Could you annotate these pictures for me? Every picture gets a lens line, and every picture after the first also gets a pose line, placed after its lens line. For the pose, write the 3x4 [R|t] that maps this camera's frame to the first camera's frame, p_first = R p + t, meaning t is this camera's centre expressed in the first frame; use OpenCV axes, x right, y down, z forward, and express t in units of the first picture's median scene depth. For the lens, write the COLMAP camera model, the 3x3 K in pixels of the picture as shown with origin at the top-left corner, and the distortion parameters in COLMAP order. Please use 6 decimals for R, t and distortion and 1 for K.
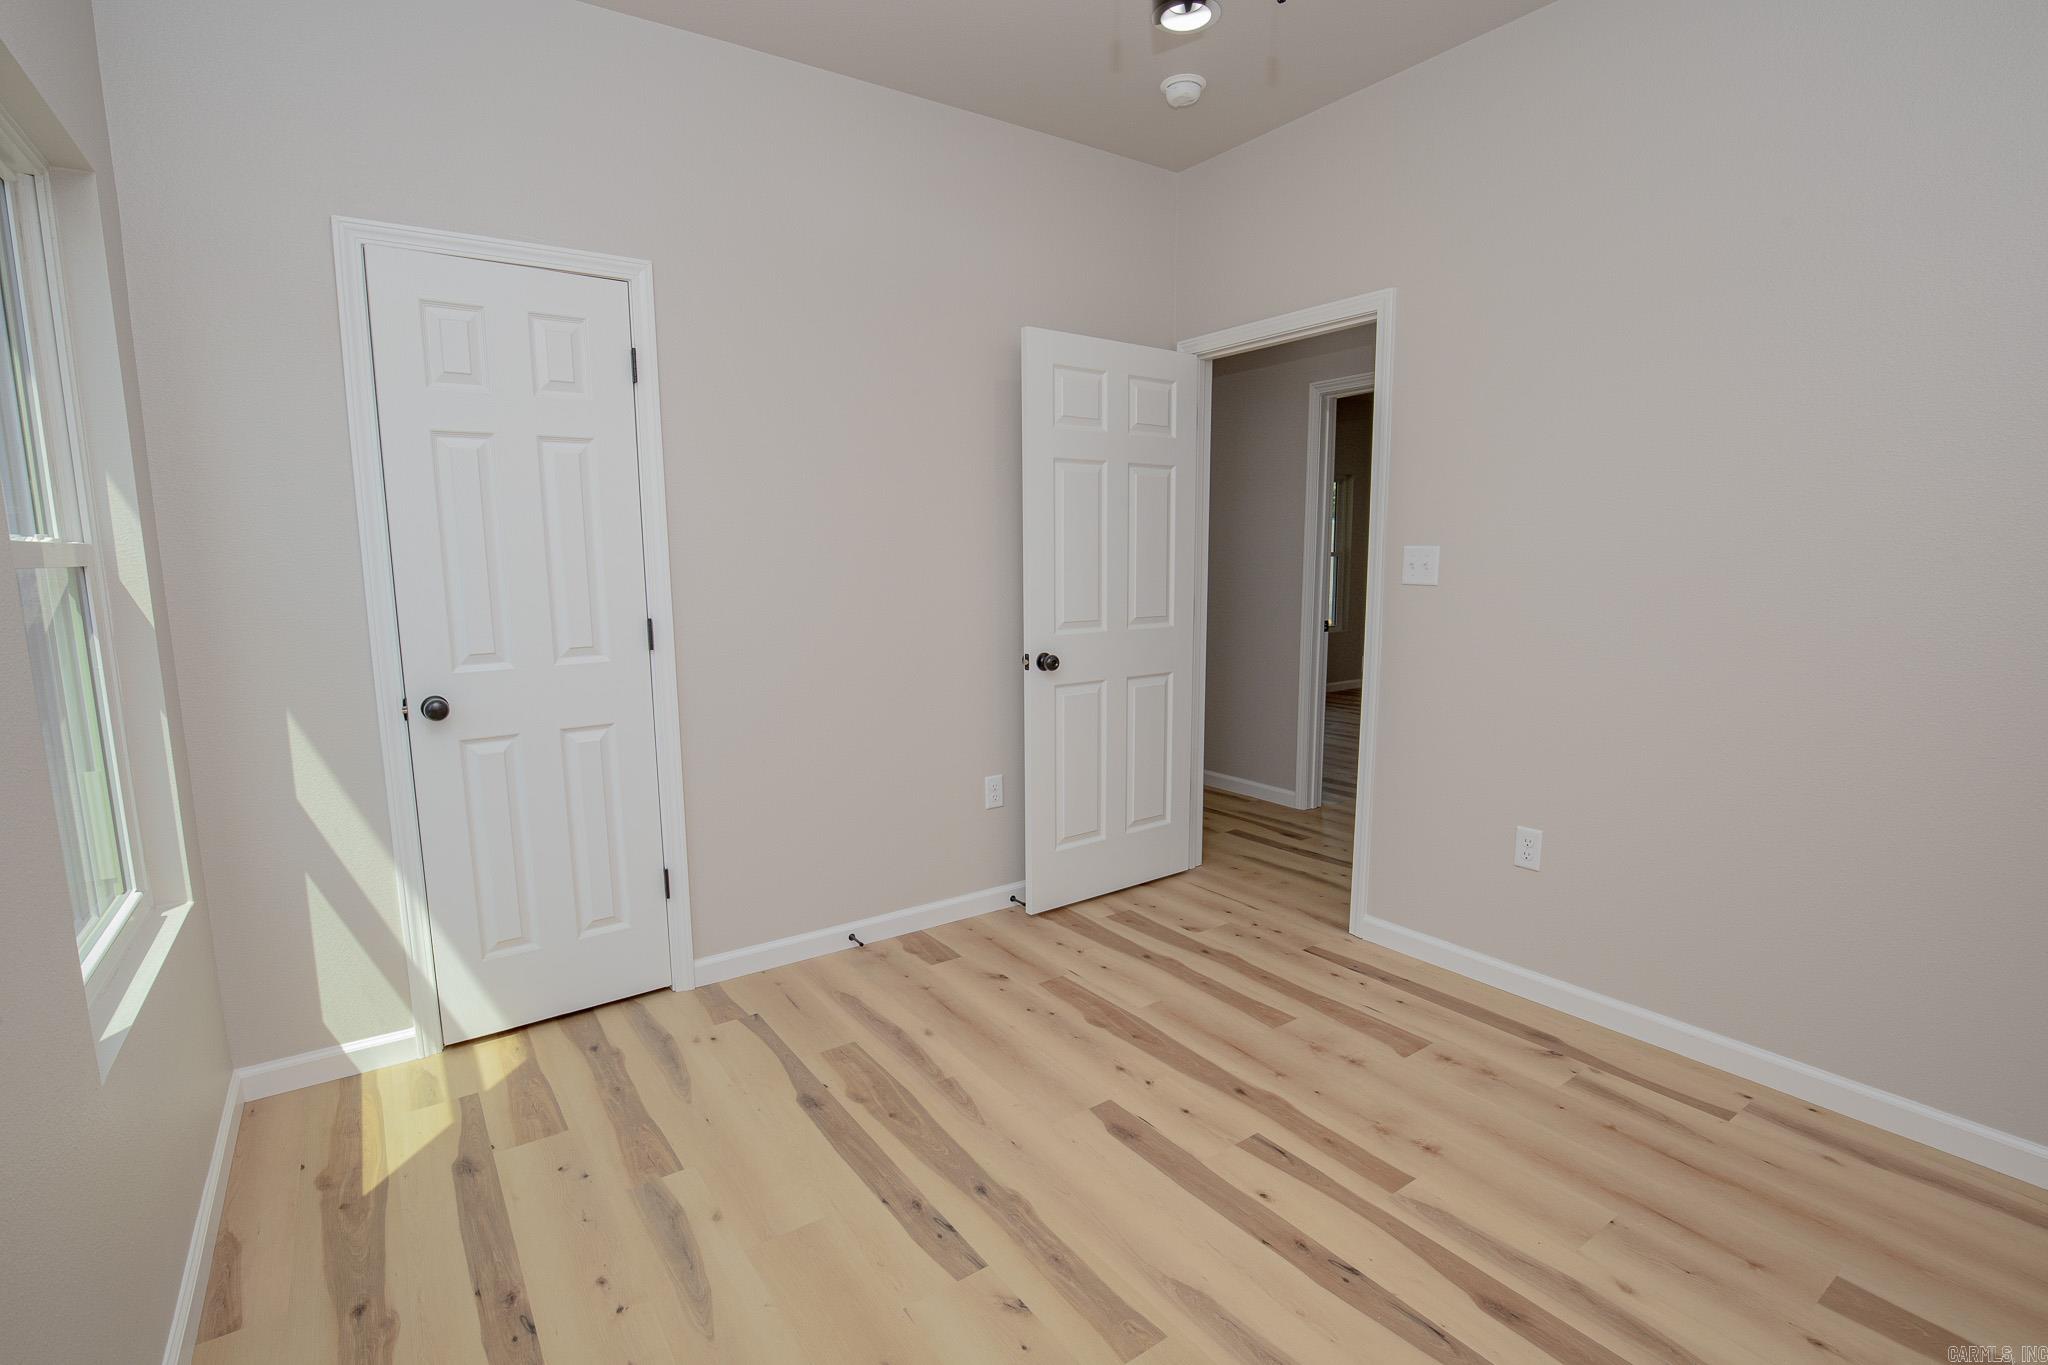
lens RADIAL K [[942.7, 0, 1011.8], [0, 942.7, 696.0], [0, 0, 1]] dist [-0.034876, 0.006538]
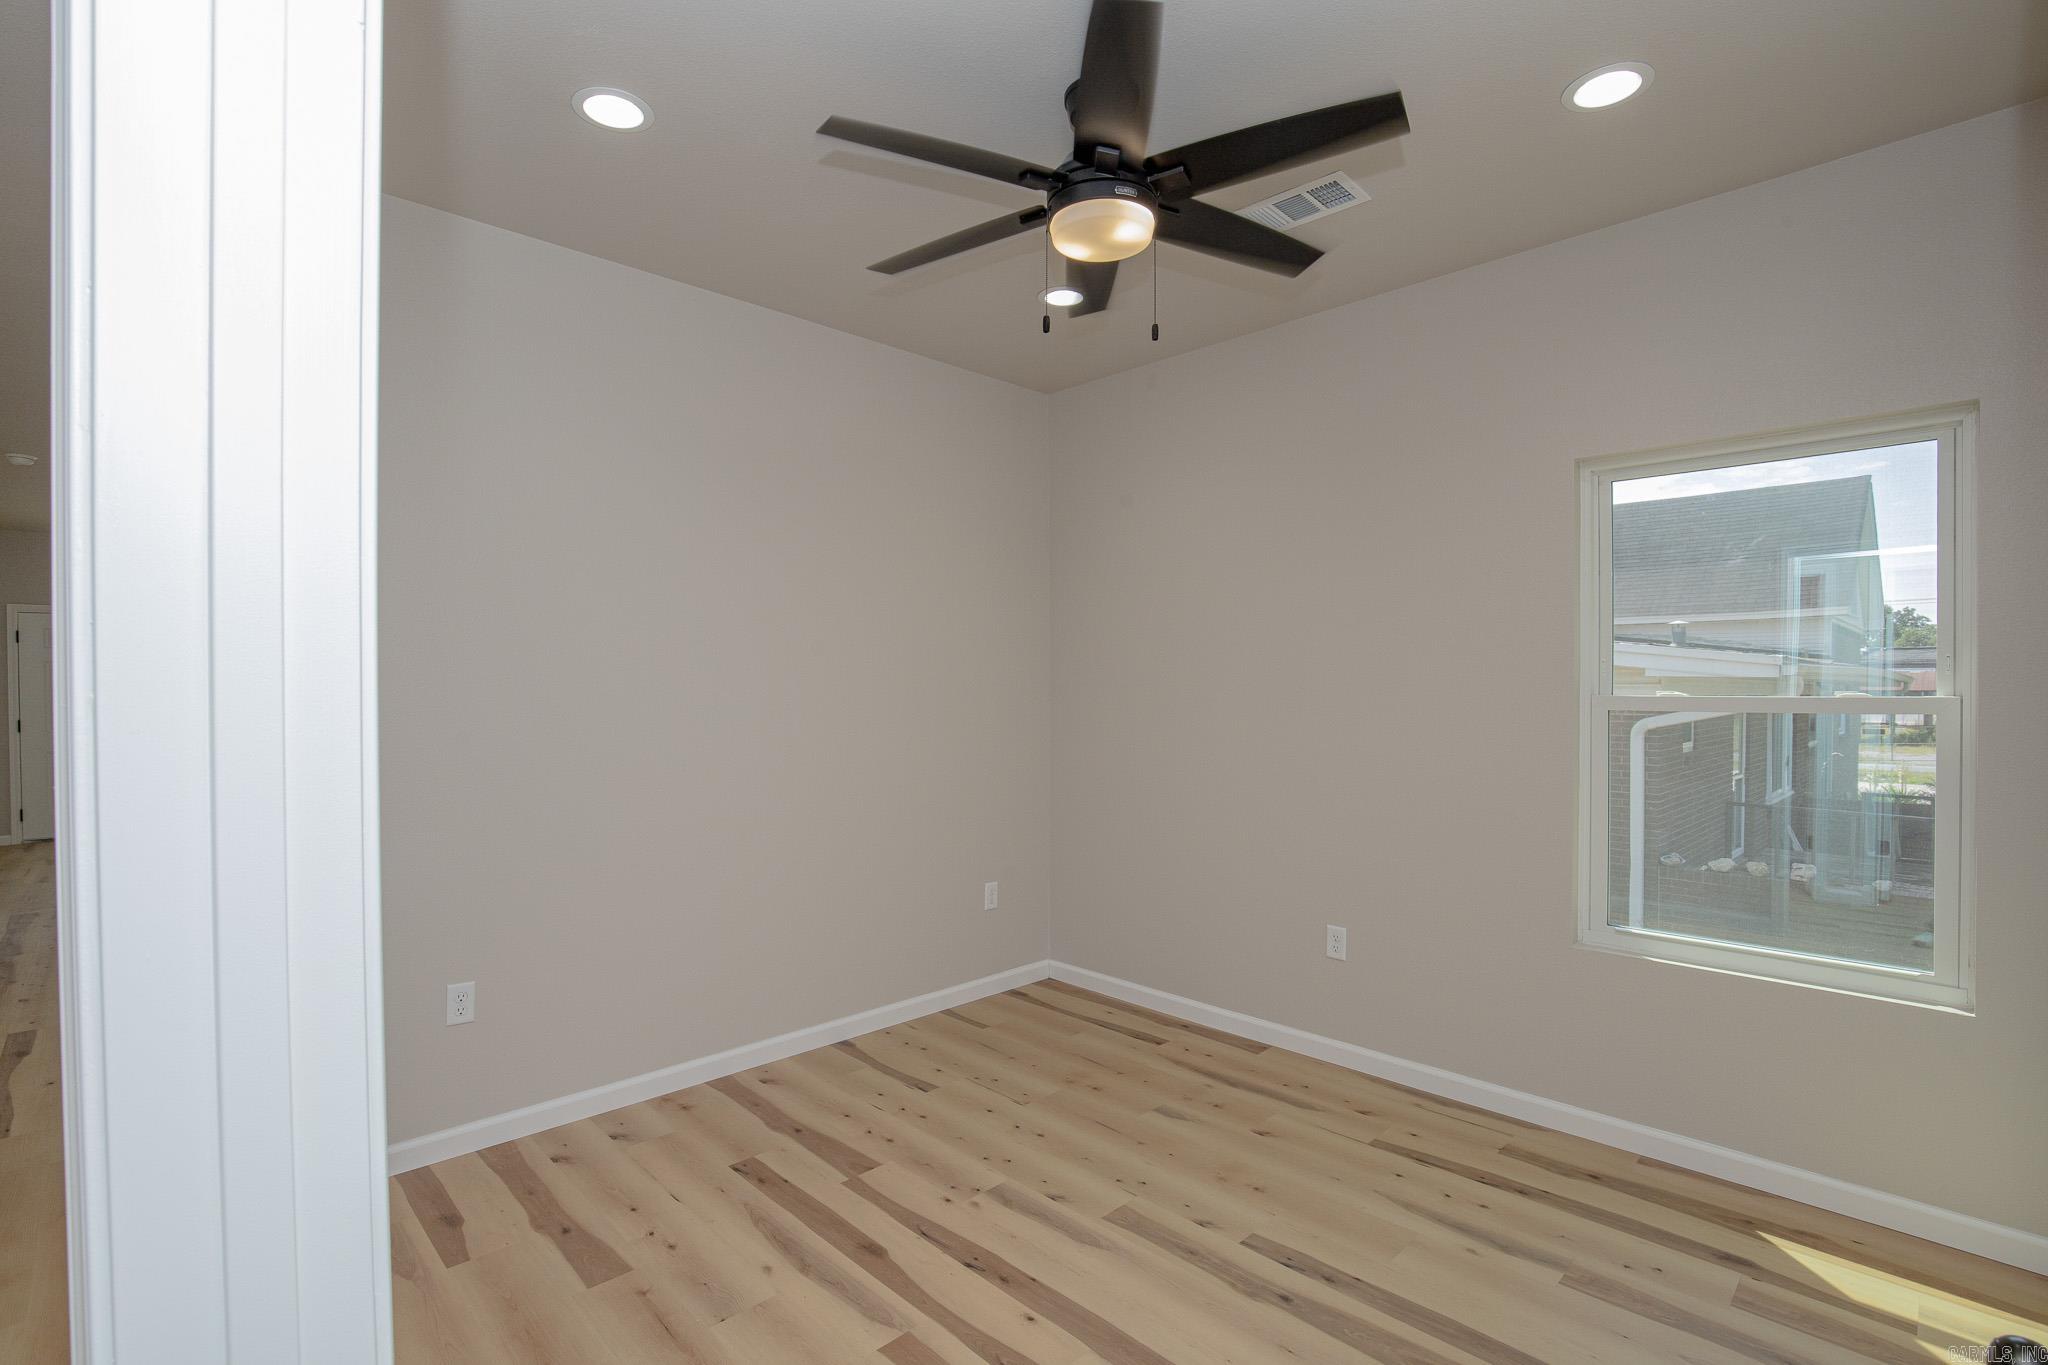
lens RADIAL K [[942.7, 0, 1011.8], [0, 942.7, 696.0], [0, 0, 1]] dist [-0.034876, 0.006538]
pose [[-0.985766, 0.011893, -0.167702, 0.480497], [-0.015130, 0.987172, 0.158943, -0.347821], [0.167441, 0.159218, -0.972940, 1.998819]]
